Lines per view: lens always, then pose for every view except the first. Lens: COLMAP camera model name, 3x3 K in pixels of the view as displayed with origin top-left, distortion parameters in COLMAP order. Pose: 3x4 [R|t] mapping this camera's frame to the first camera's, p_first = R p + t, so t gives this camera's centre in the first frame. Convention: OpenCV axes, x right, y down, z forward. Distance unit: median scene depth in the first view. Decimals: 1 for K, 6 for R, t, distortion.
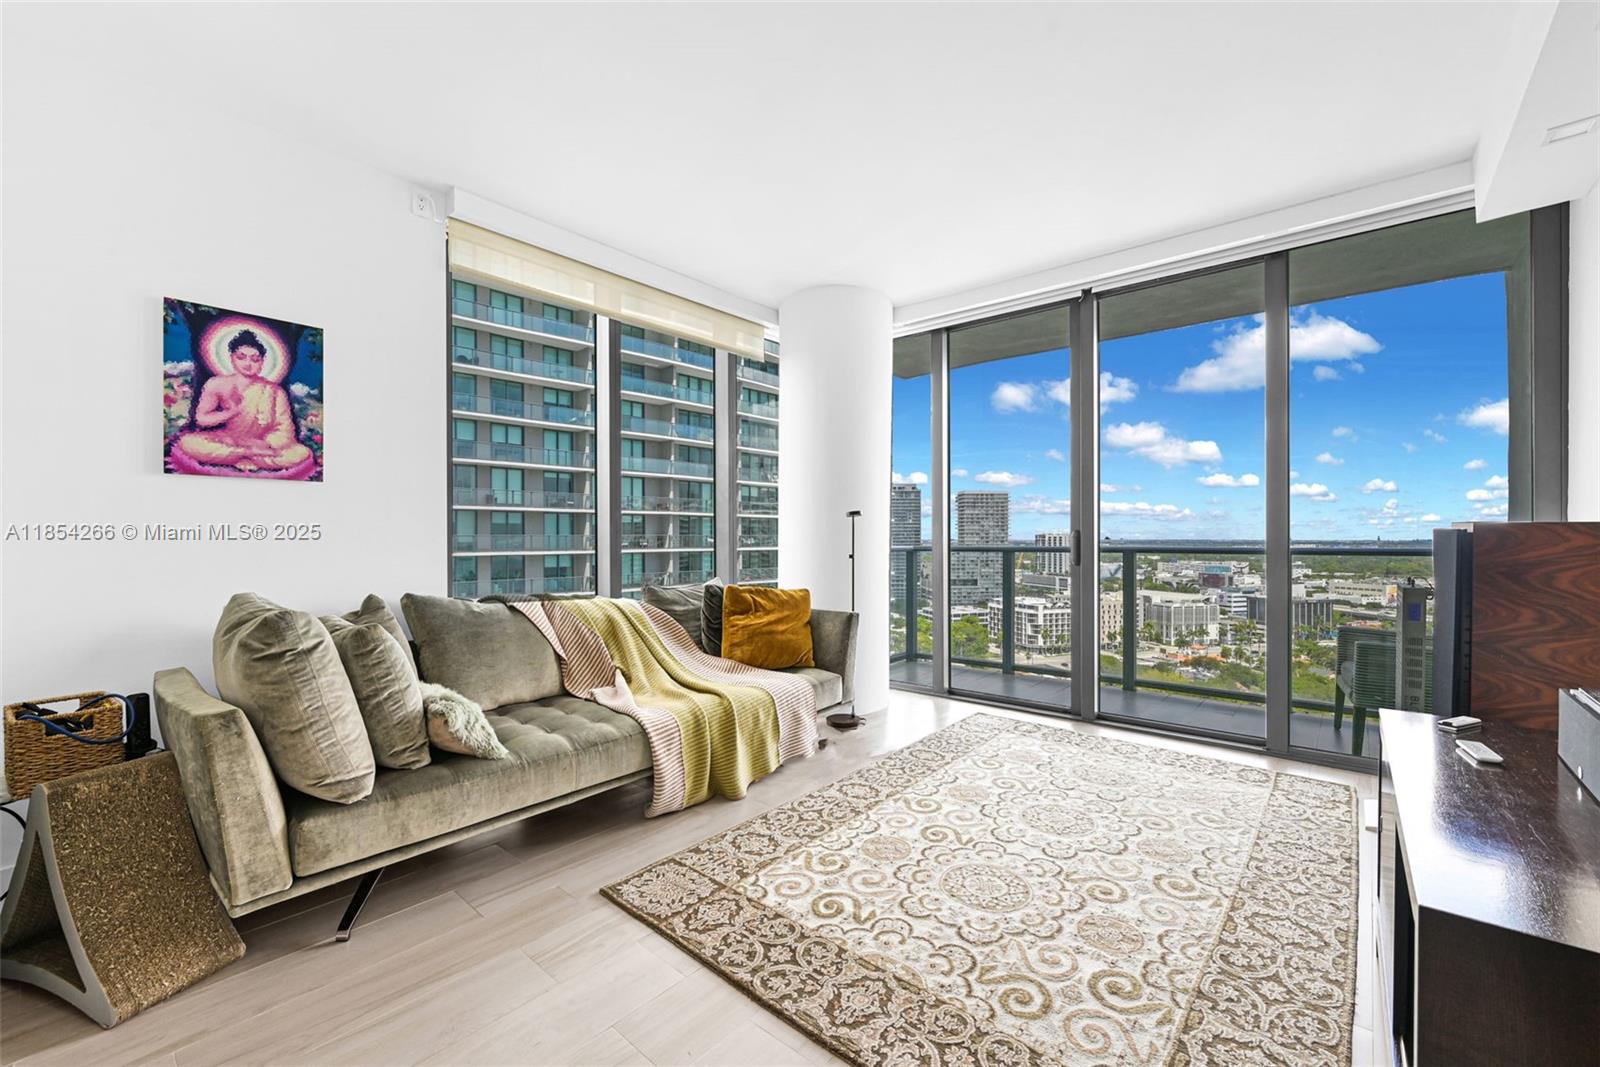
lens RADIAL K [[647.5, 0, 815.2], [0, 647.5, 539.2], [0, 0, 1]] dist [0.004417, 0.000401]
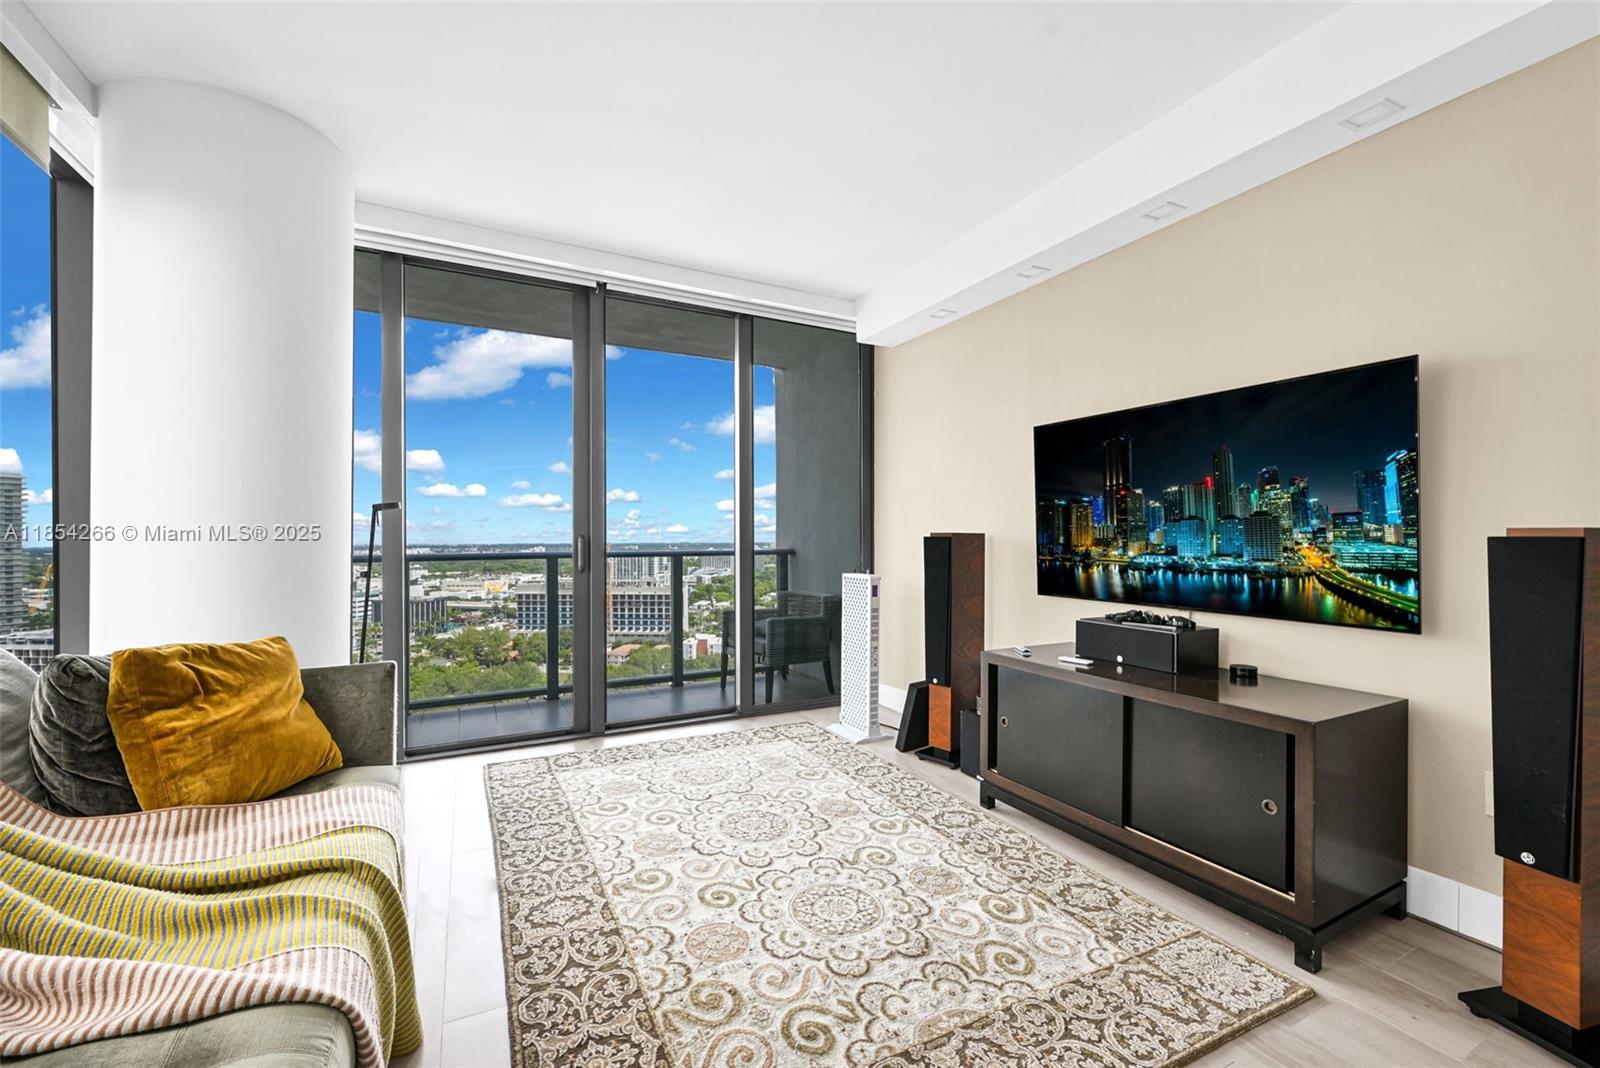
lens RADIAL K [[647.5, 0, 789.9], [0, 647.5, 537.6], [0, 0, 1]] dist [0.004417, 0.000401]
pose [[0.400288, 0.002819, 0.916385, -0.390236], [0.005617, 0.999969, -0.005530, -0.002827], [-0.916372, 0.007361, 0.400260, 0.413548]]
